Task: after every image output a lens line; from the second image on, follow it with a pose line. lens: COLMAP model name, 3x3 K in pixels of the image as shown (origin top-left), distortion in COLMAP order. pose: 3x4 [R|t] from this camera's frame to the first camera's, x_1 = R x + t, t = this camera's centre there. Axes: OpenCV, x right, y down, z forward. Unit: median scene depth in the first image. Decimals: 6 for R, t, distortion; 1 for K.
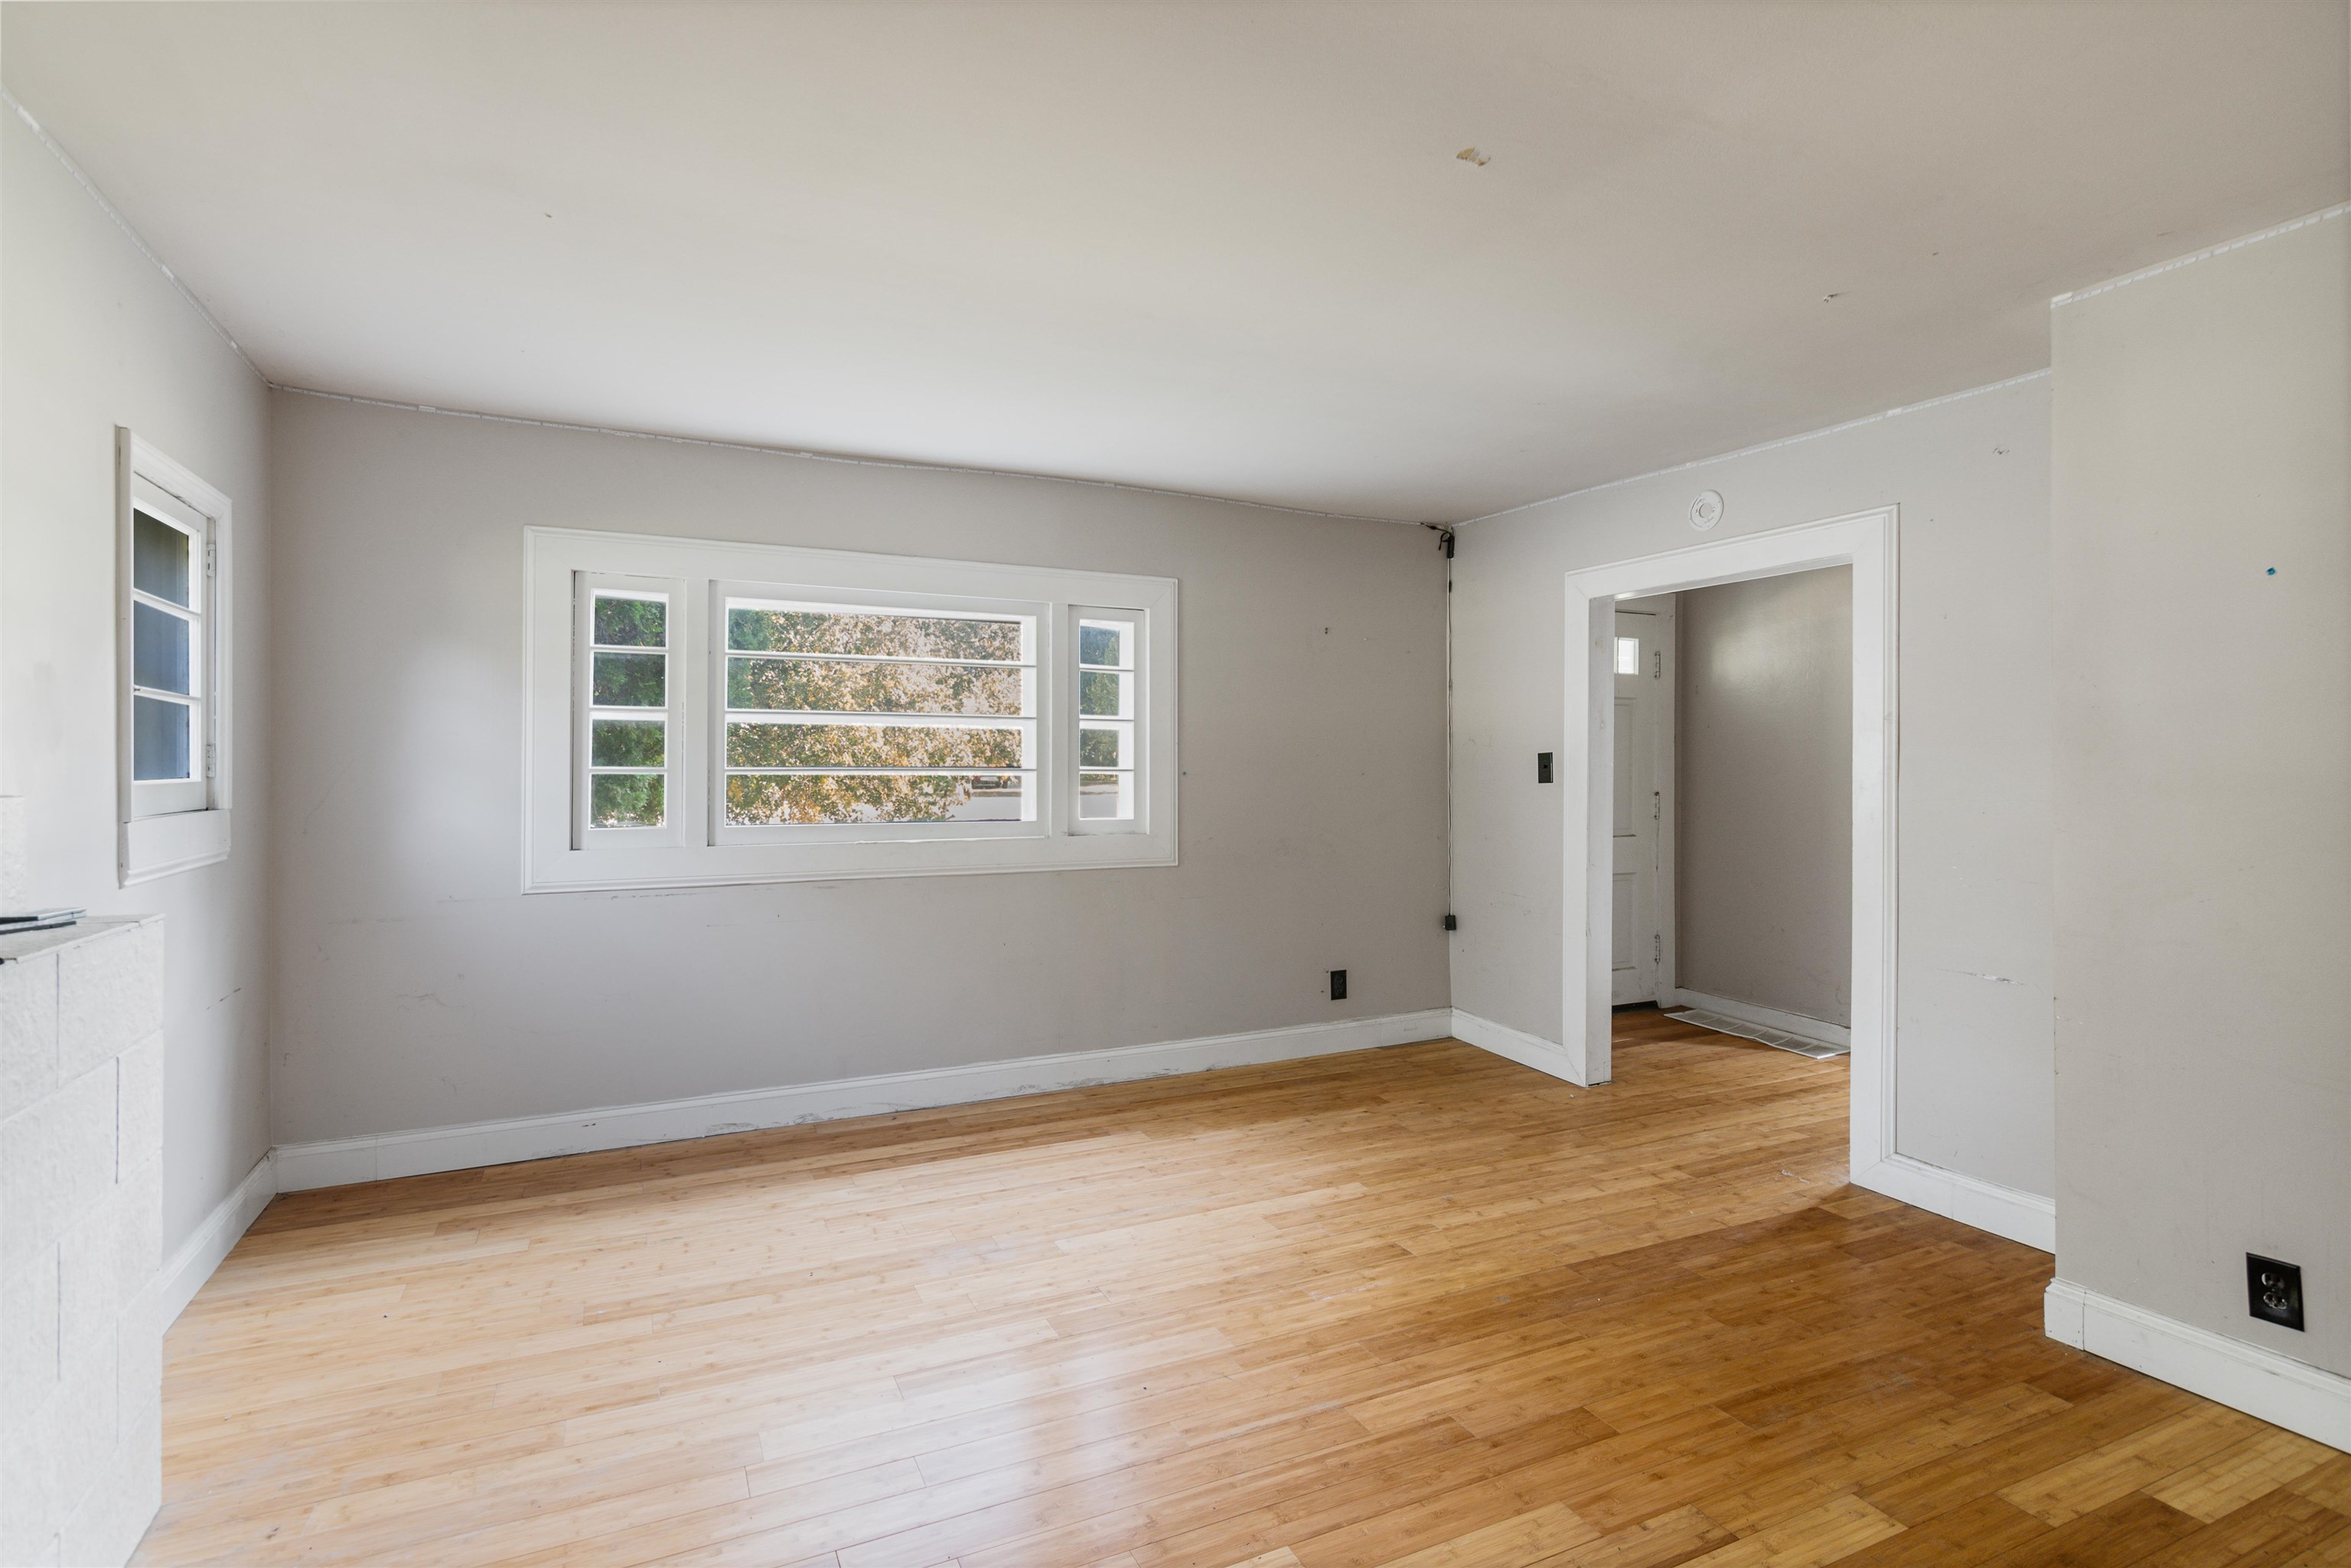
lens RADIAL K [[1136.3, 0, 1171.7], [0, 1136.3, 775.3], [0, 0, 1]] dist [-0.003692, 0.003478]
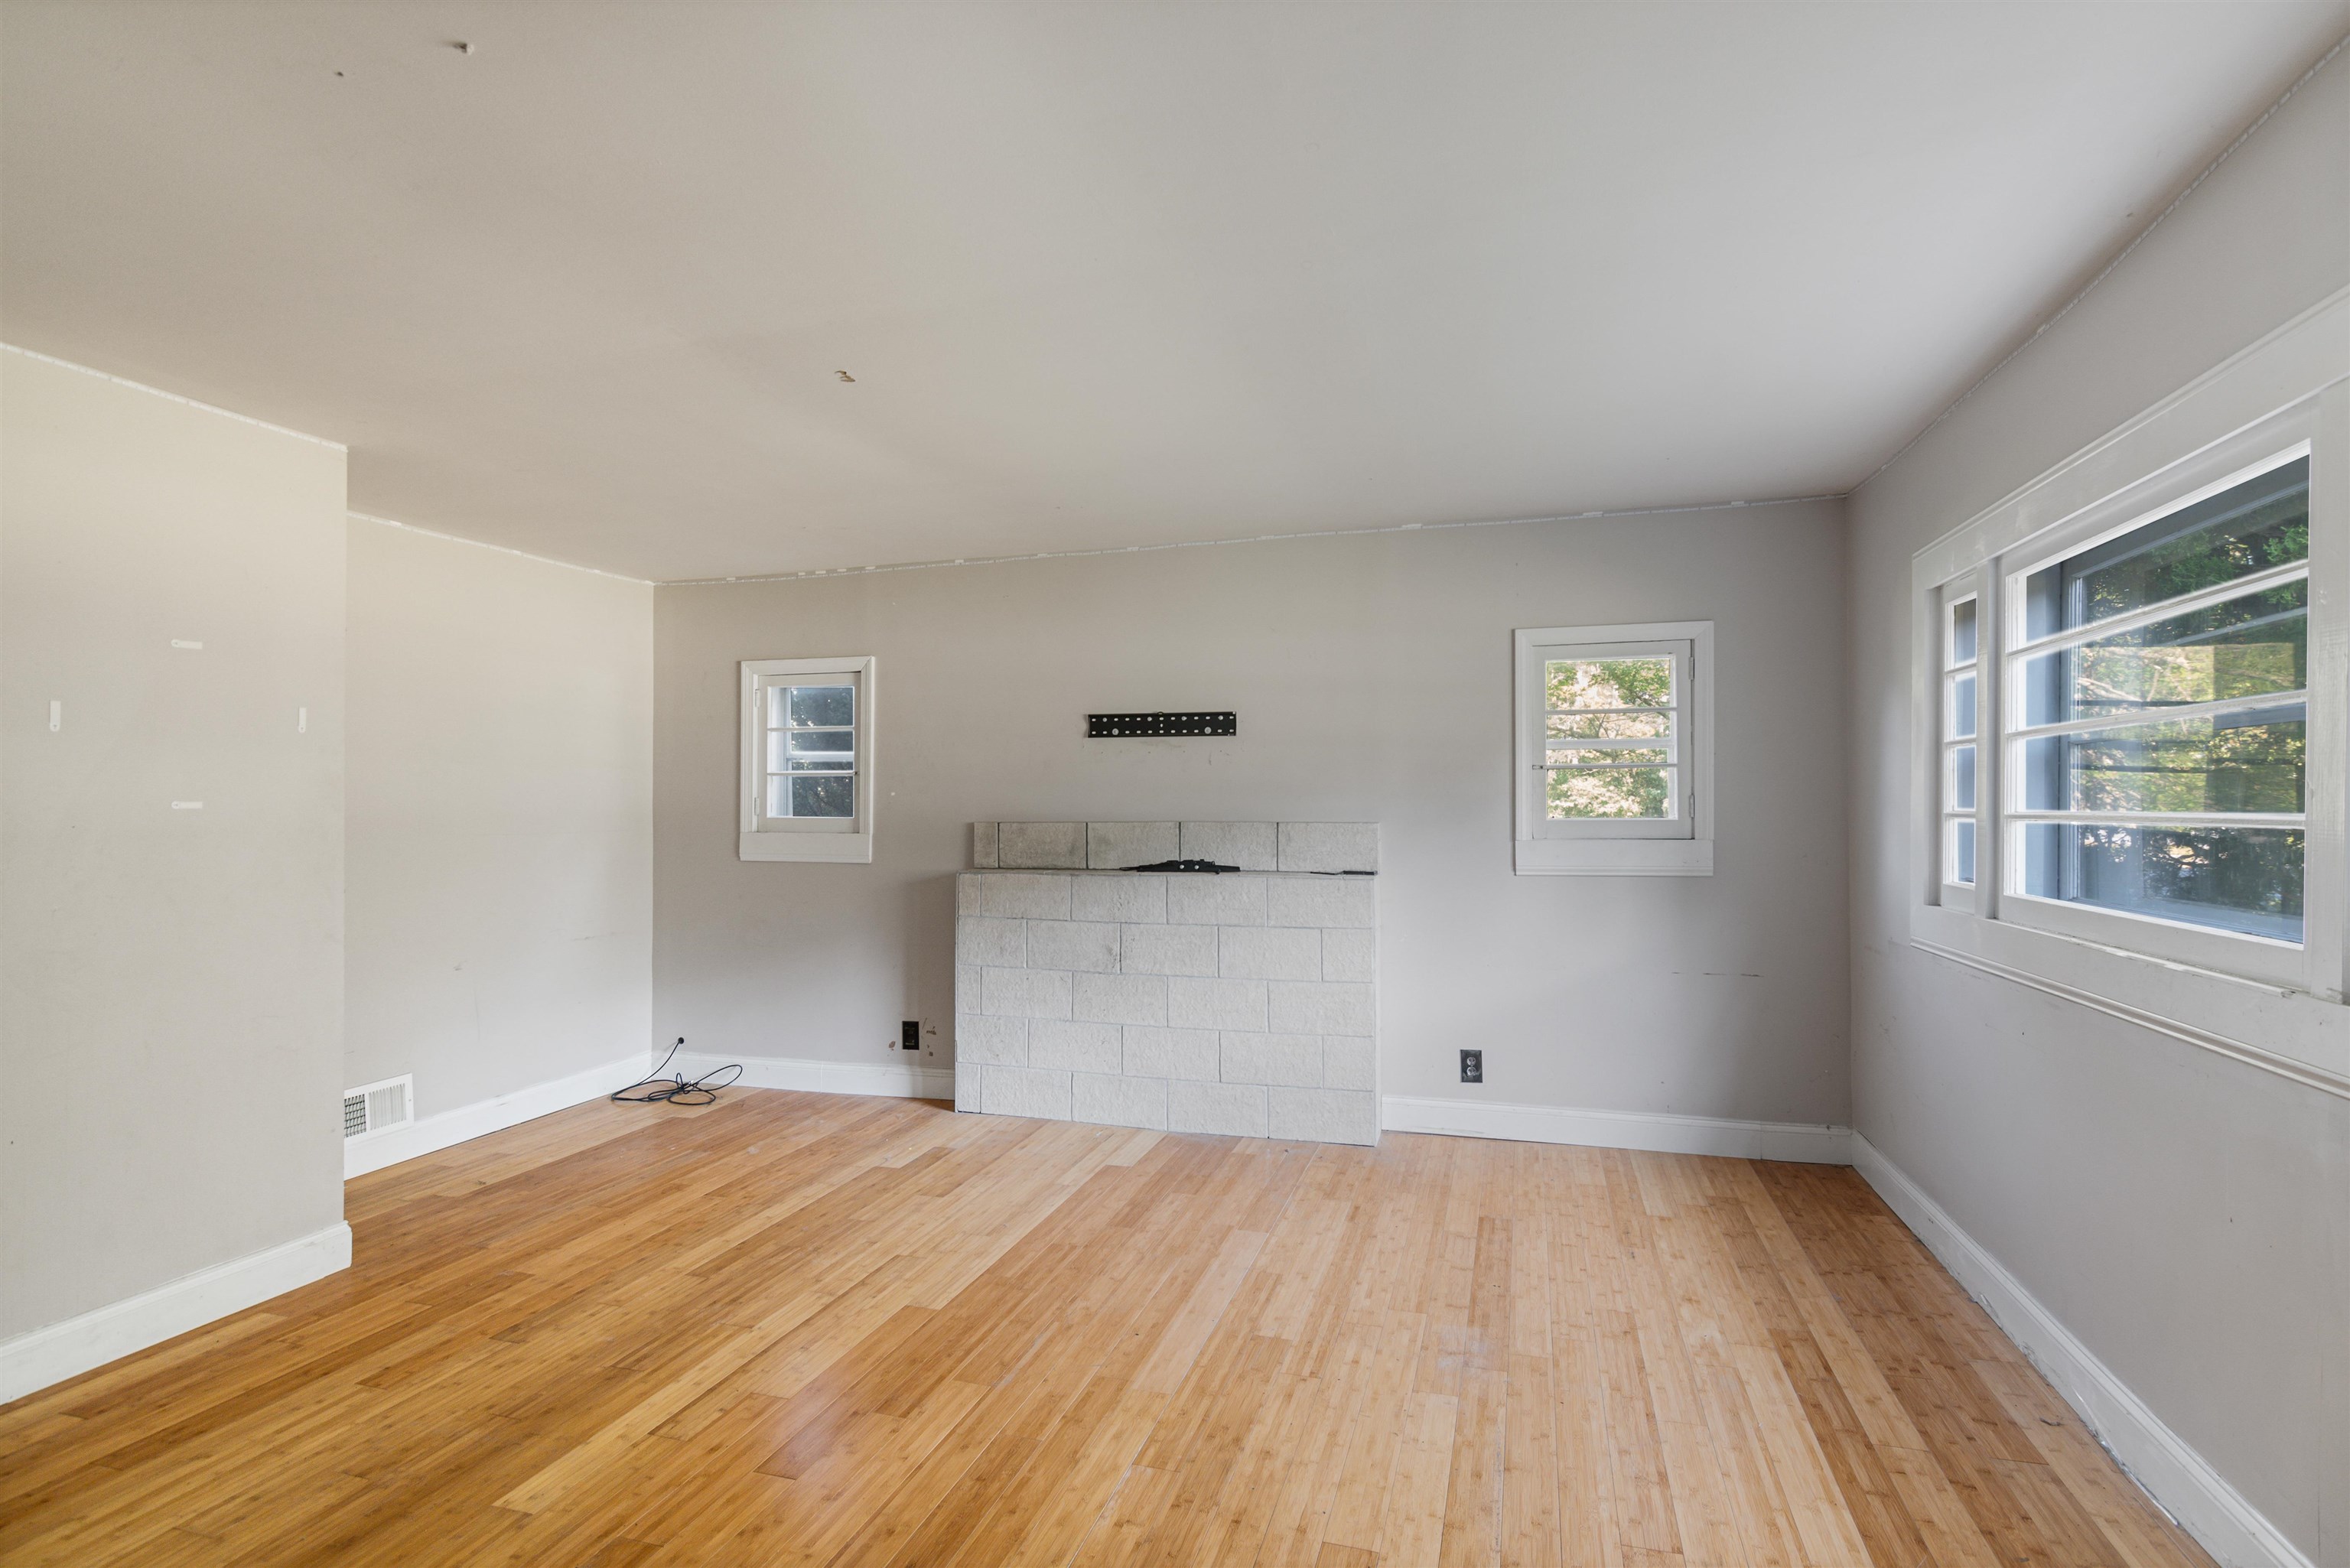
lens RADIAL K [[1135.8, 0, 1163.7], [0, 1135.8, 789.3], [0, 0, 1]] dist [-0.003692, 0.003478]
pose [[-0.678874, -0.008240, -0.734209, 0.551561], [-0.002389, 0.999957, -0.009013, -0.014836], [0.734251, -0.004364, -0.678864, 1.206464]]
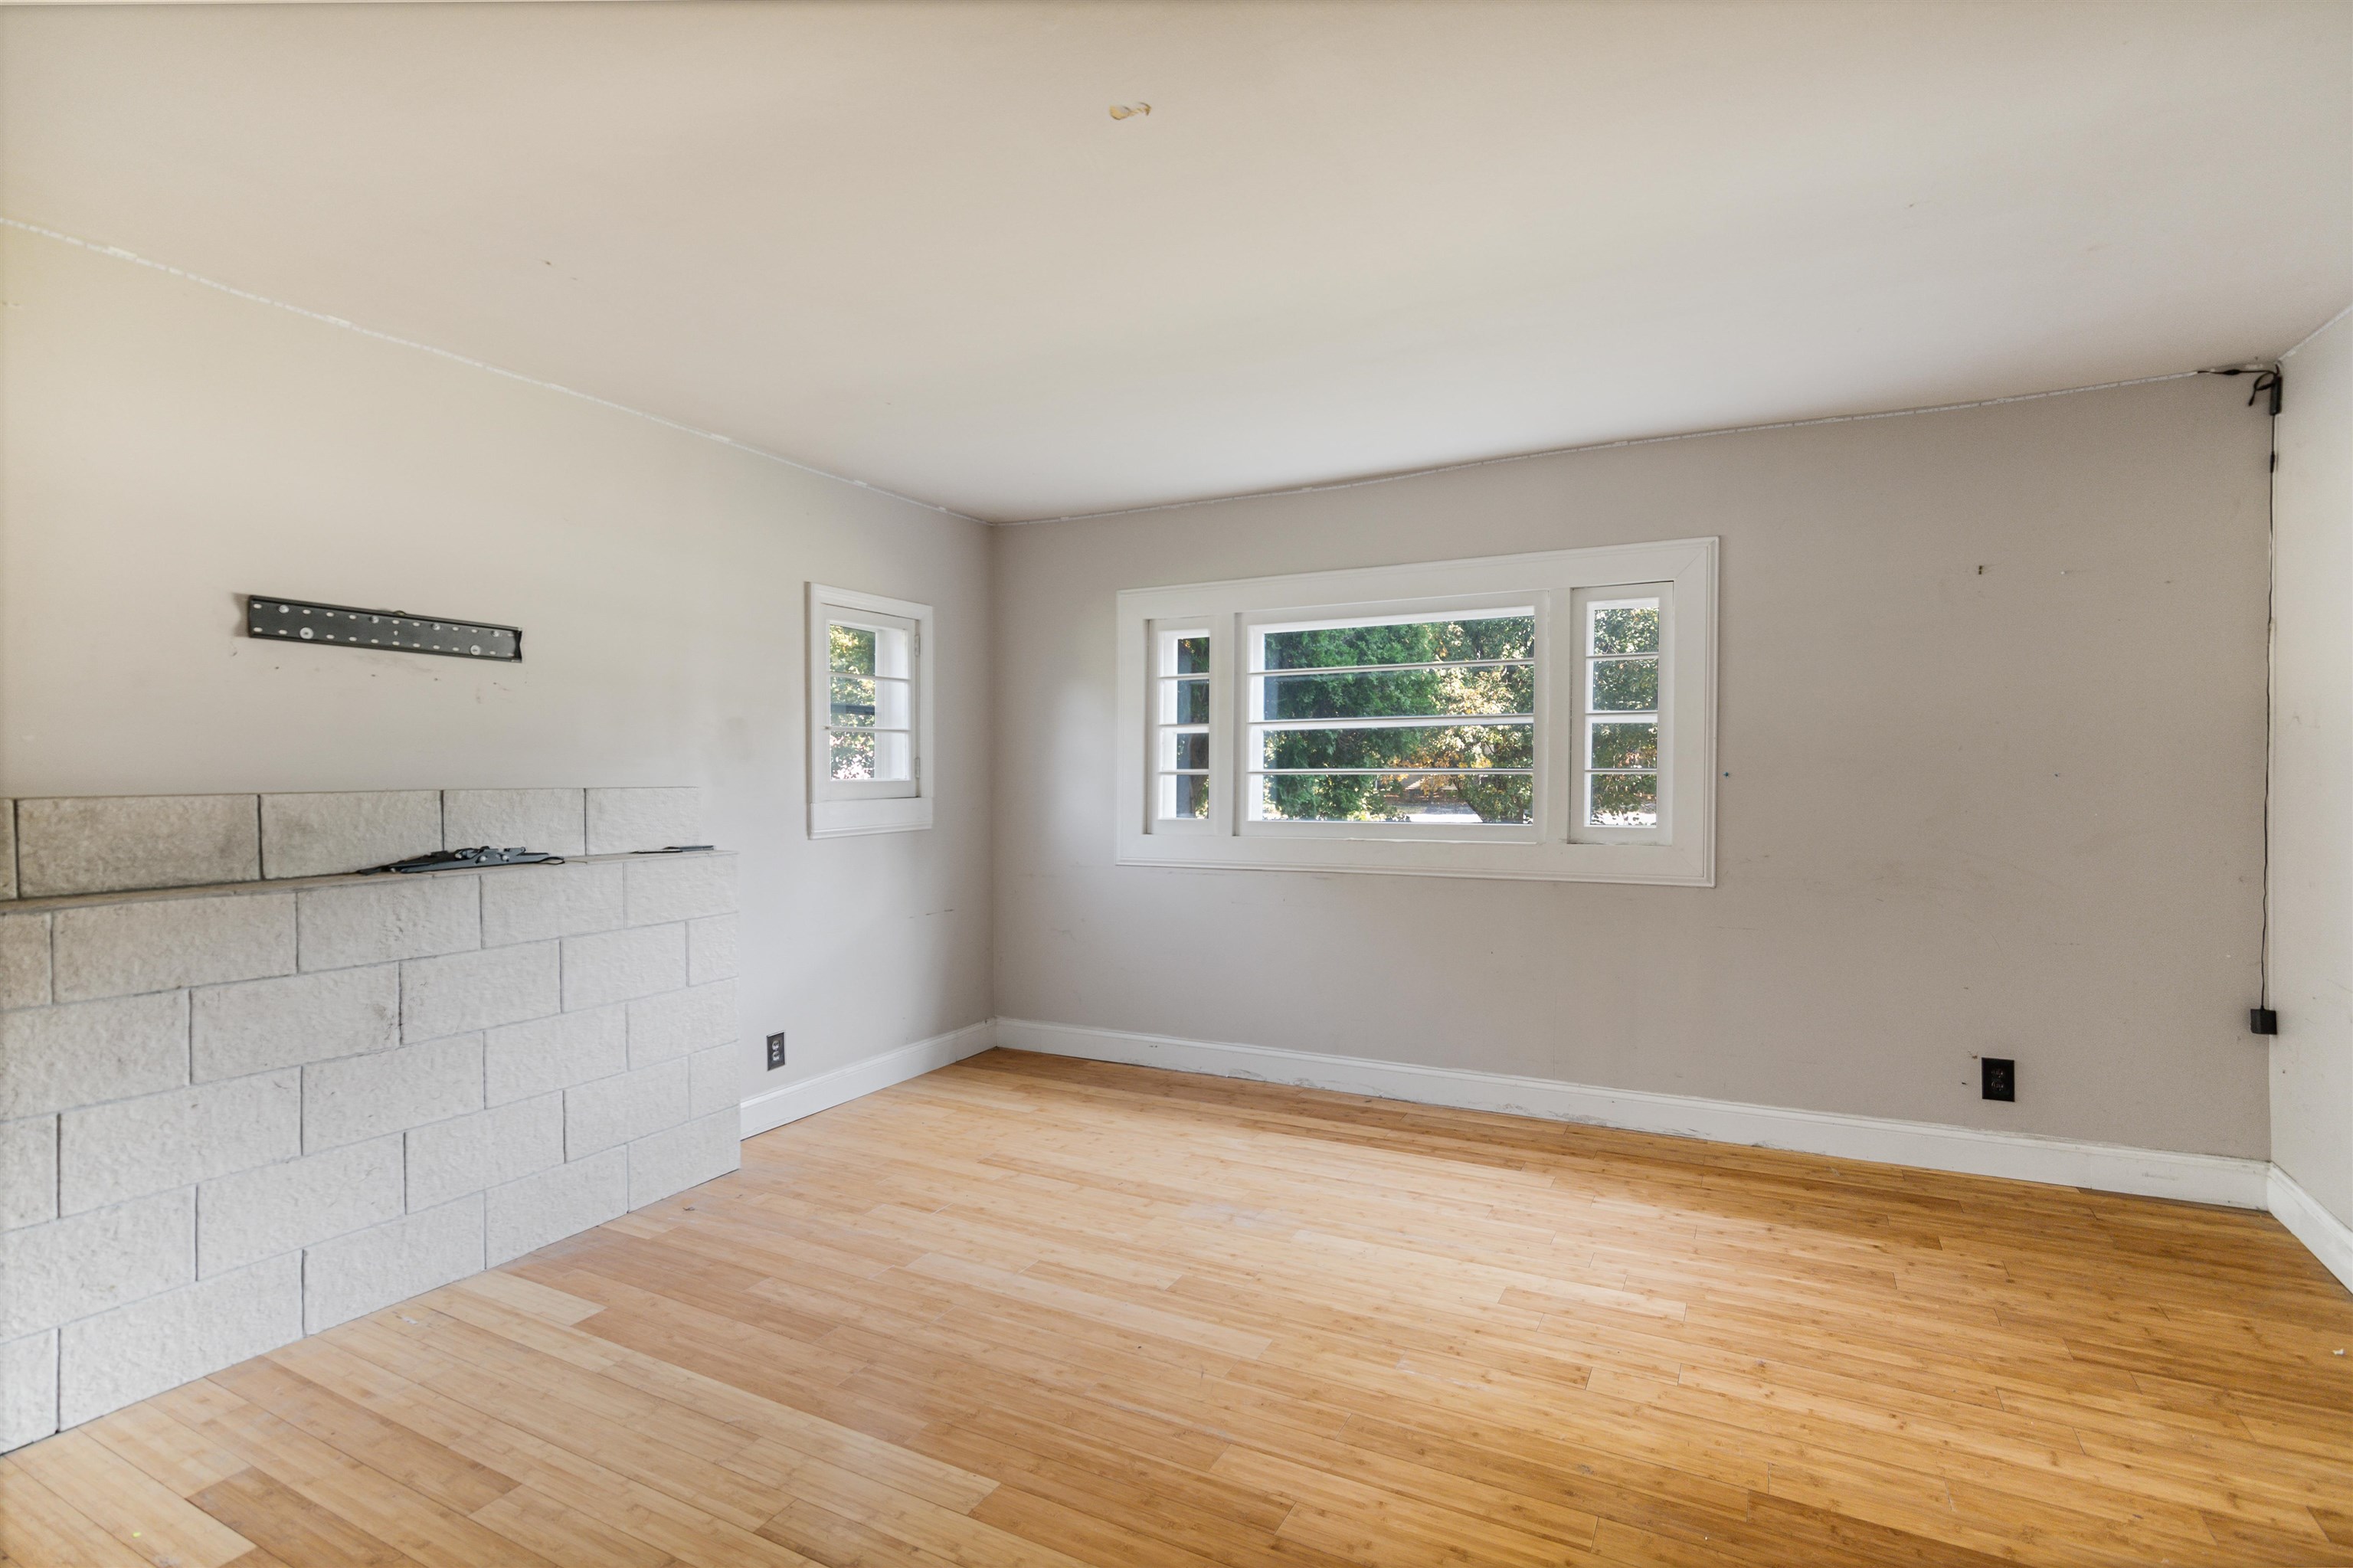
lens RADIAL K [[1137.4, 0, 1168.8], [0, 1137.4, 789.2], [0, 0, 1]] dist [-0.003692, 0.003478]
pose [[0.594615, 0.008990, -0.803960, 0.559689], [-0.001020, 0.999945, 0.010427, 0.001047], [0.804010, -0.005380, 0.594592, 0.253878]]
